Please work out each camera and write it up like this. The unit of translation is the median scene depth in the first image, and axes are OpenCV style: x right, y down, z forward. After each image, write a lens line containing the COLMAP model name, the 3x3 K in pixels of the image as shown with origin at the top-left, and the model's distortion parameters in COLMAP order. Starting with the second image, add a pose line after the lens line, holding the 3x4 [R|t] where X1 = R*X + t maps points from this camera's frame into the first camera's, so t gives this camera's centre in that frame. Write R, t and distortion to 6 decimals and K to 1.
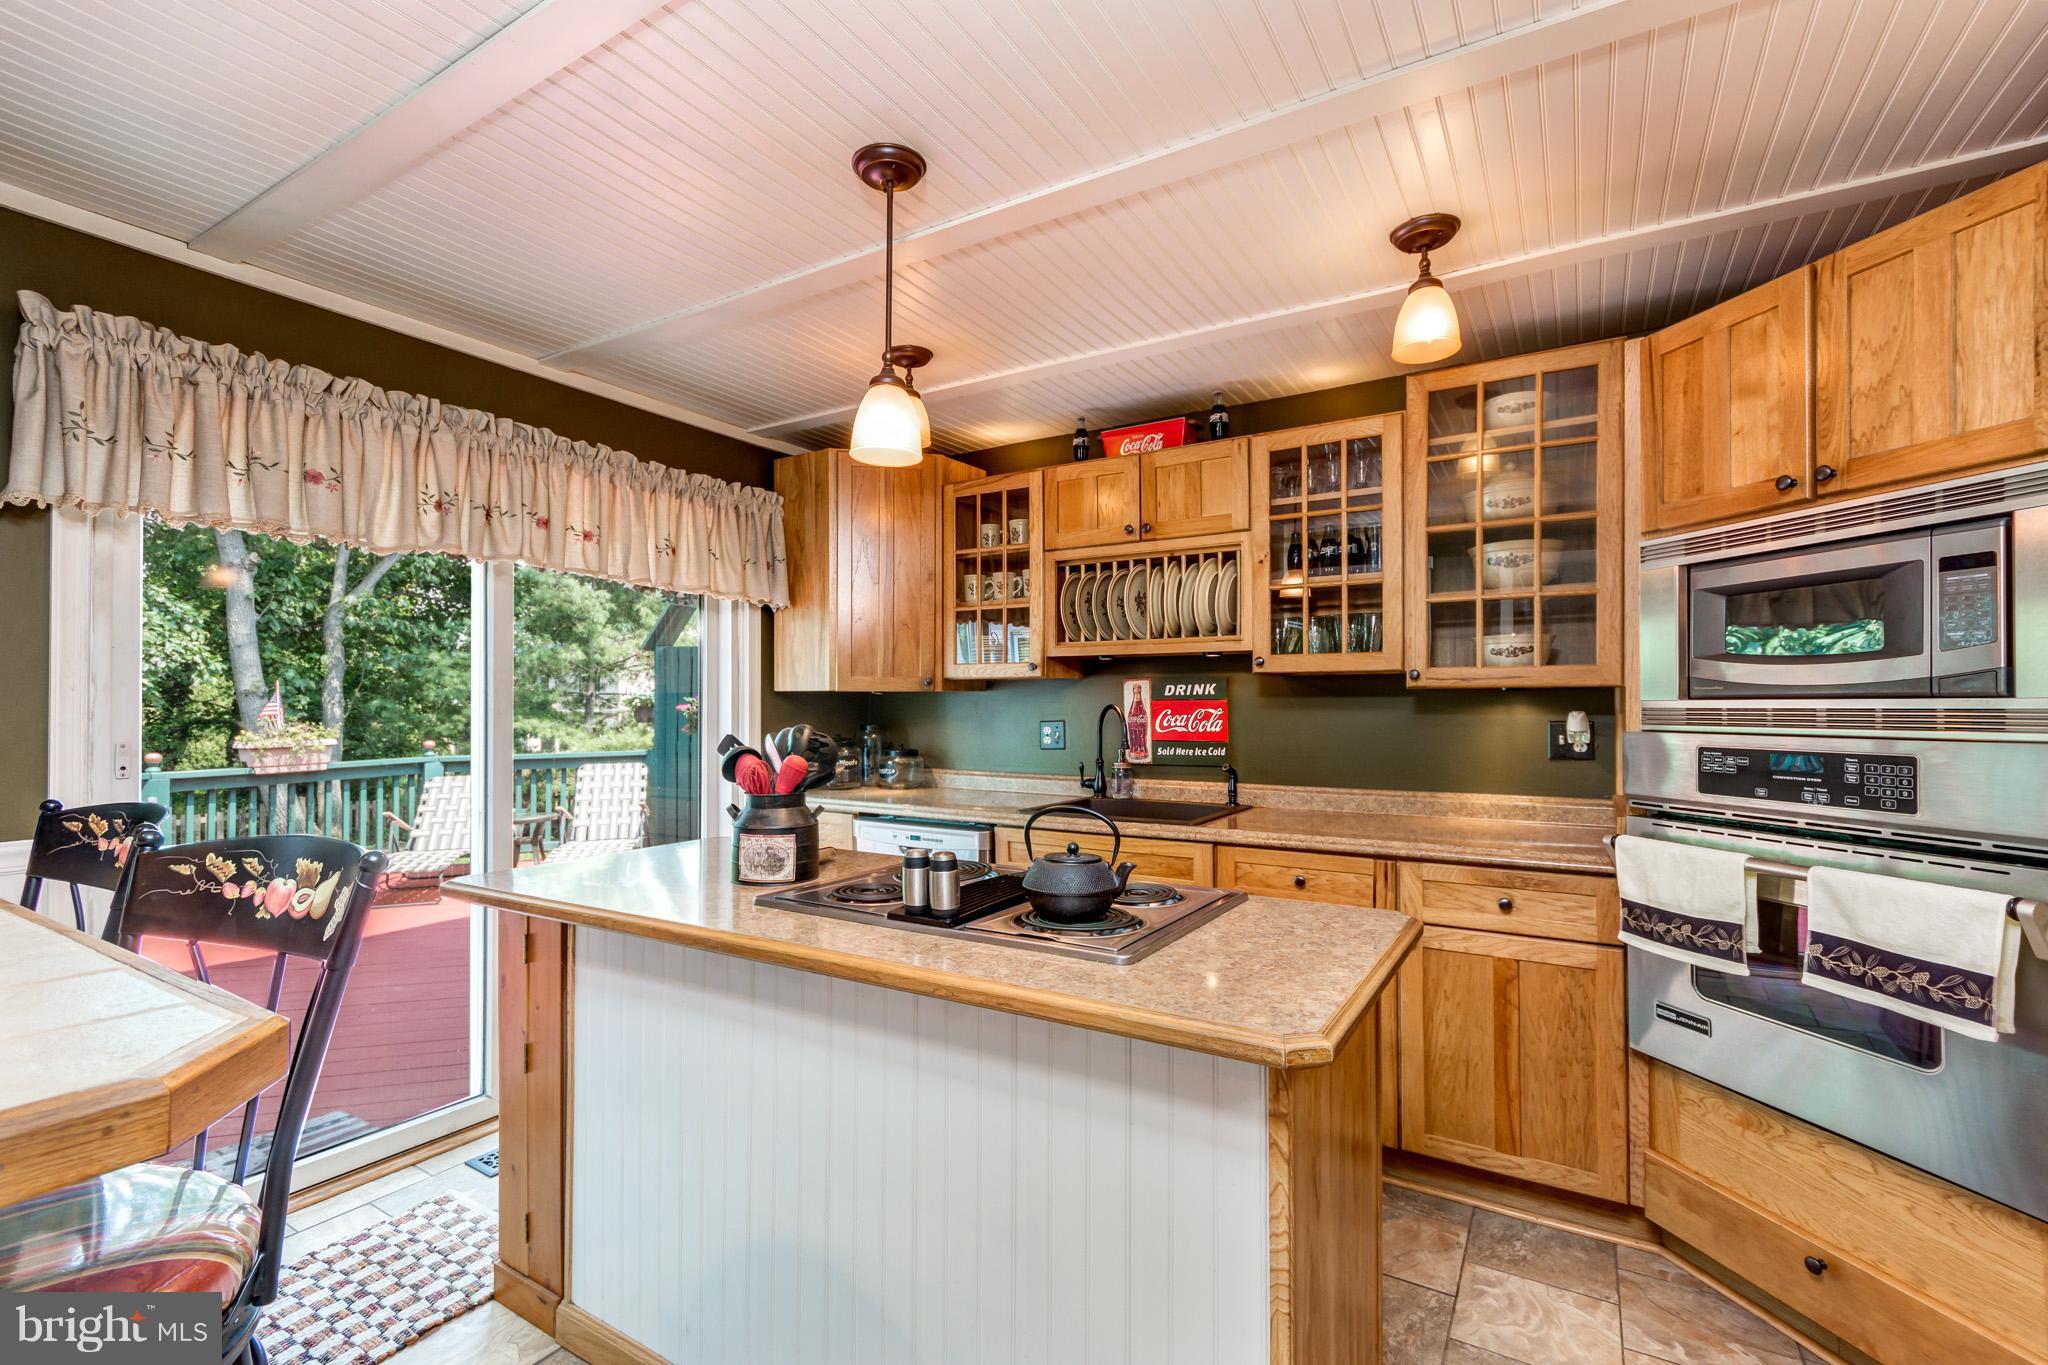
lens RADIAL K [[905.6, 0, 1036.3], [0, 905.6, 695.5], [0, 0, 1]] dist [0.024451, 0.000039]
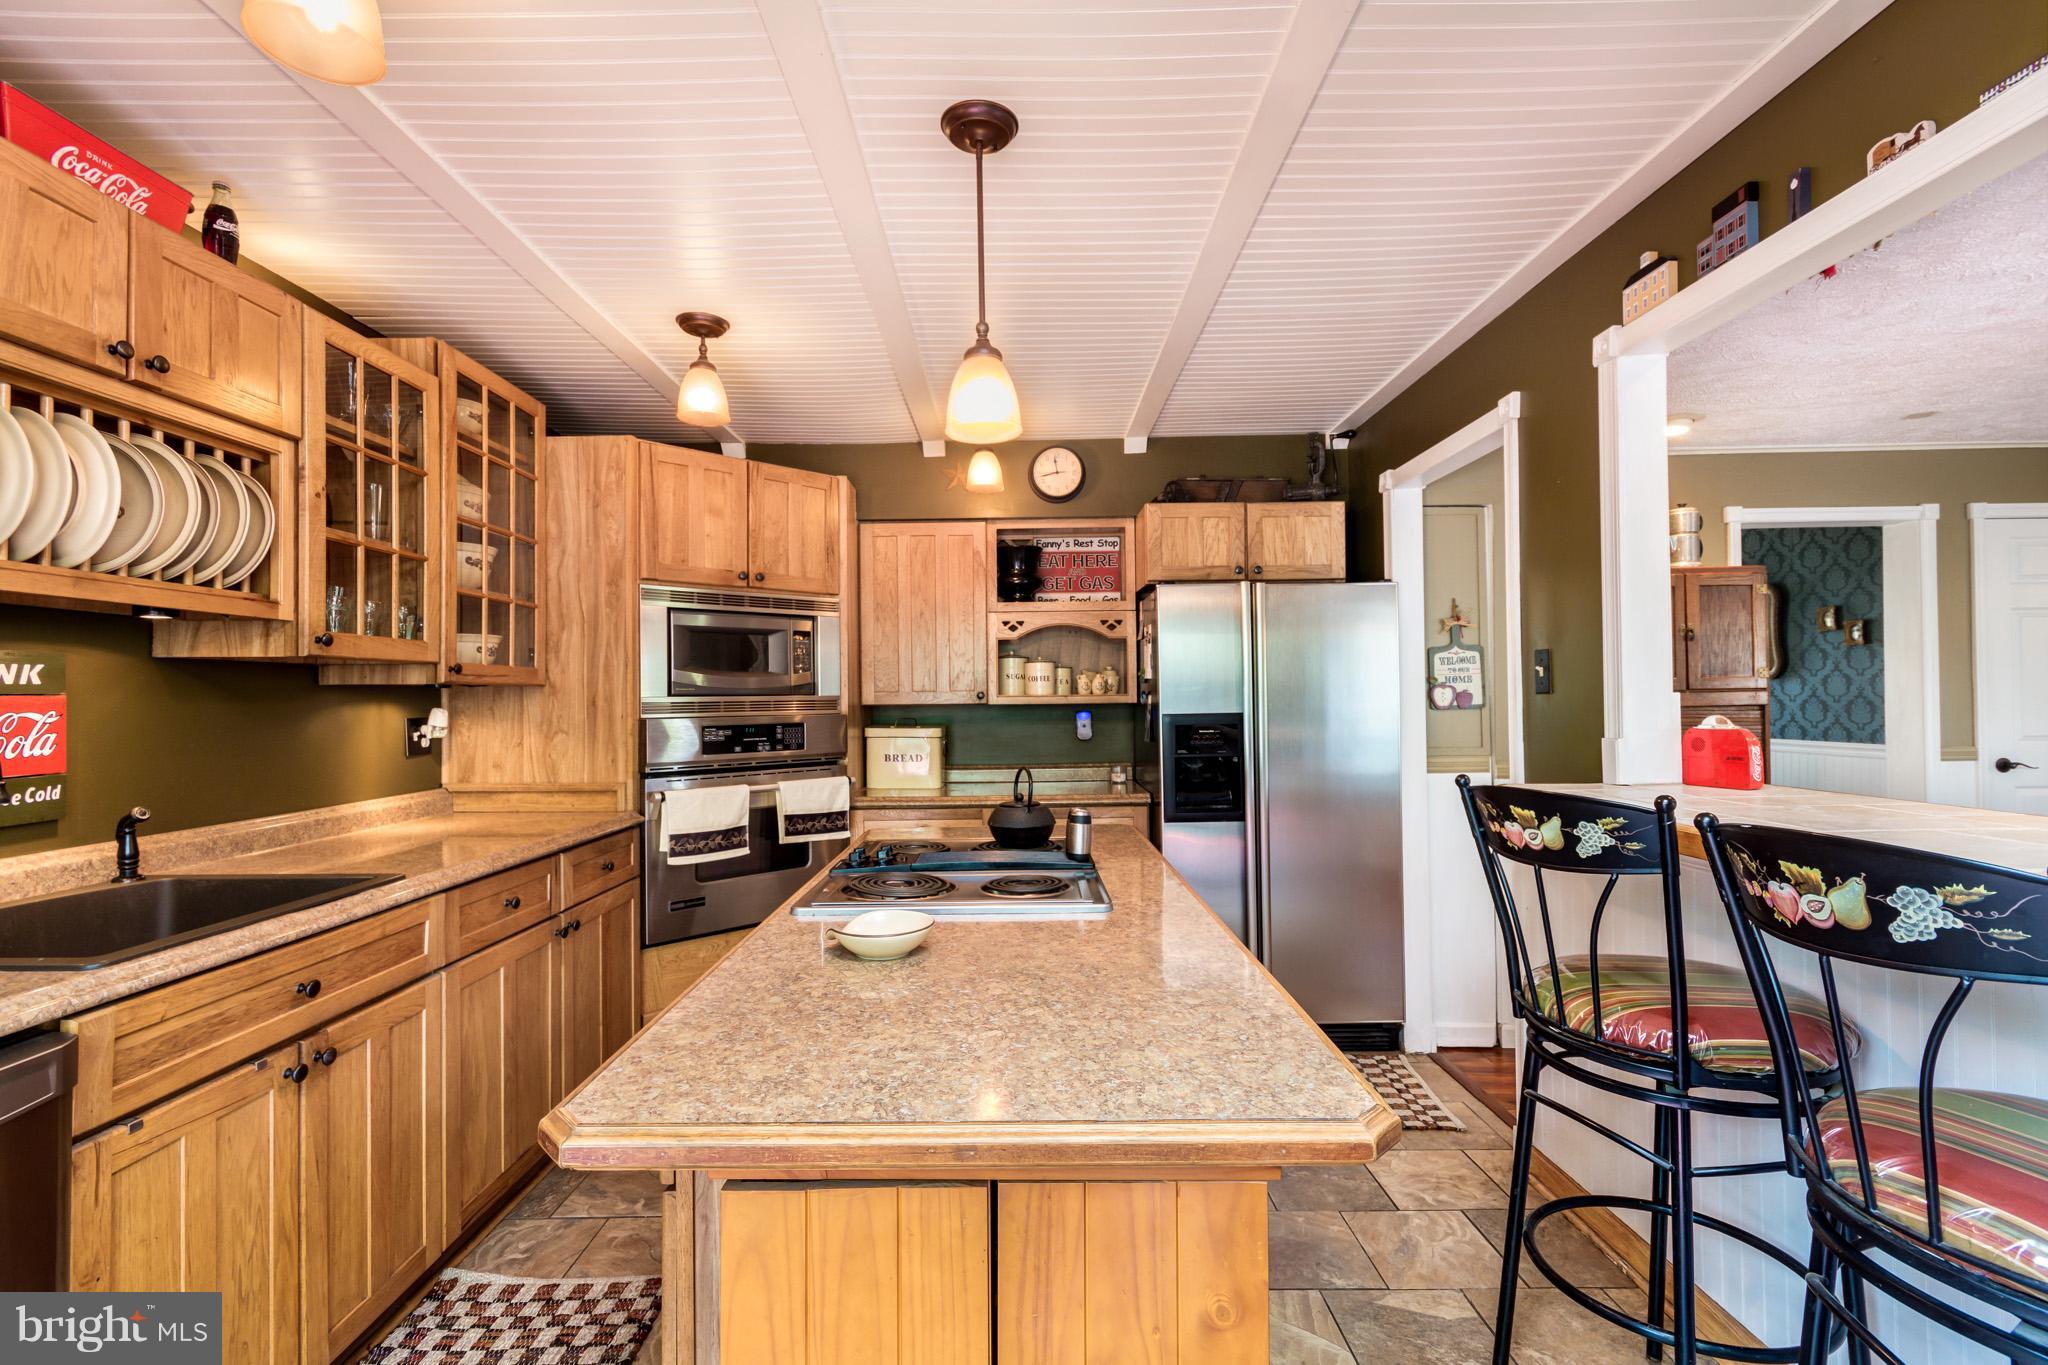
lens RADIAL K [[905.6, 0, 1036.3], [0, 905.6, 695.5], [0, 0, 1]] dist [0.024451, 0.000039]
pose [[-0.512704, 0.001682, 0.858564, -0.691064], [-0.005296, 0.999973, -0.005122, 0.005936], [-0.858549, -0.007173, -0.512681, 0.974306]]
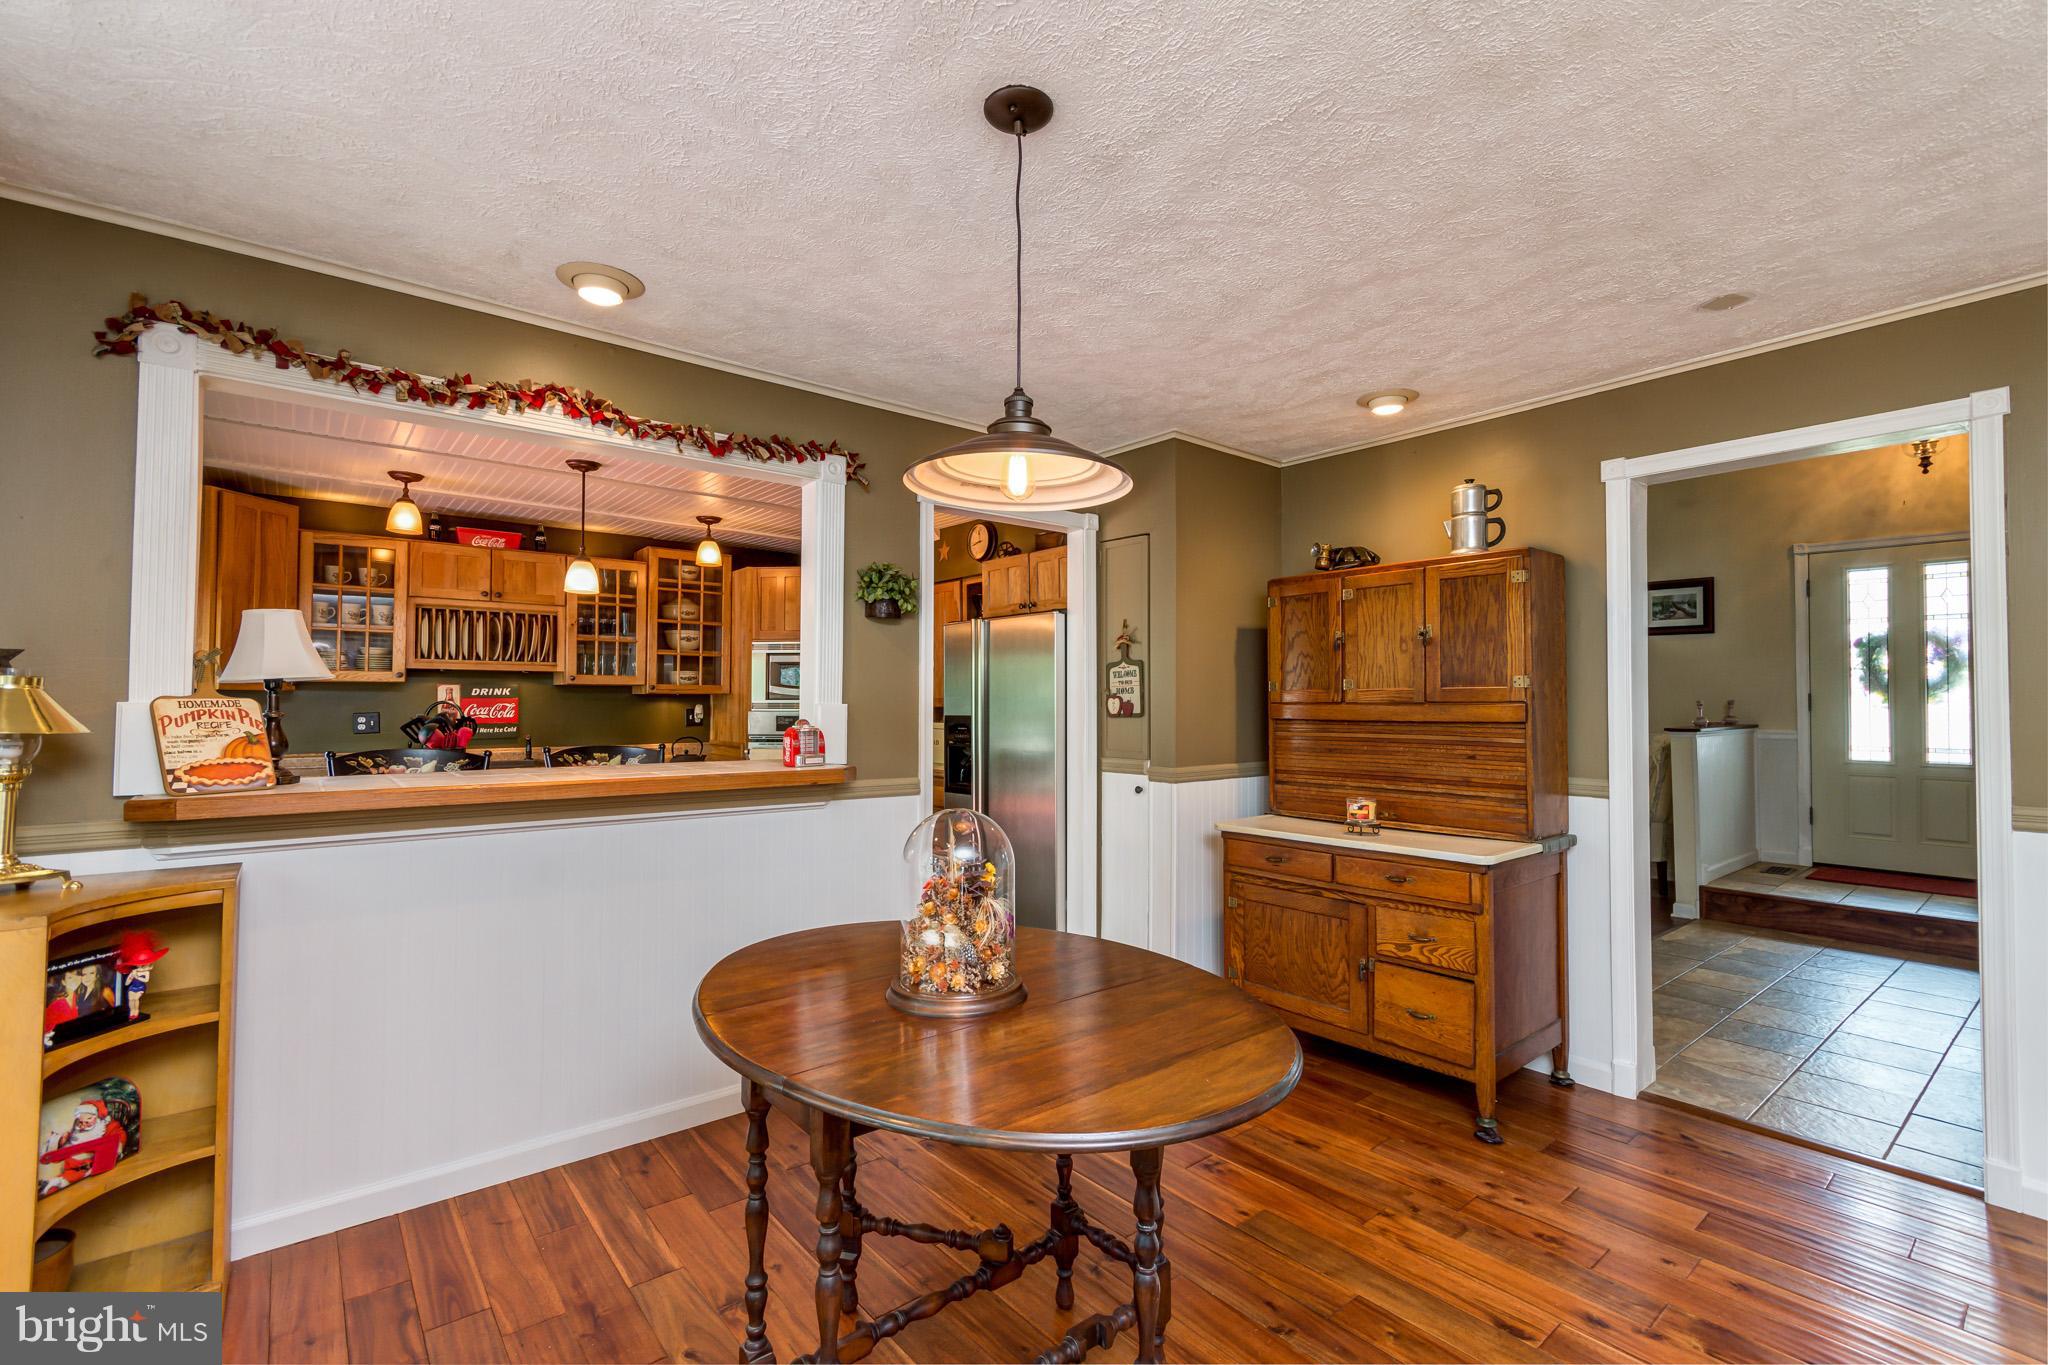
lens RADIAL K [[905.6, 0, 1036.3], [0, 905.6, 695.5], [0, 0, 1]] dist [0.024451, 0.000039]
pose [[0.329188, 0.003733, 0.944257, -1.313978], [-0.014186, 0.999899, 0.000993, -0.018716], [-0.944158, -0.013722, 0.329208, -0.562019]]
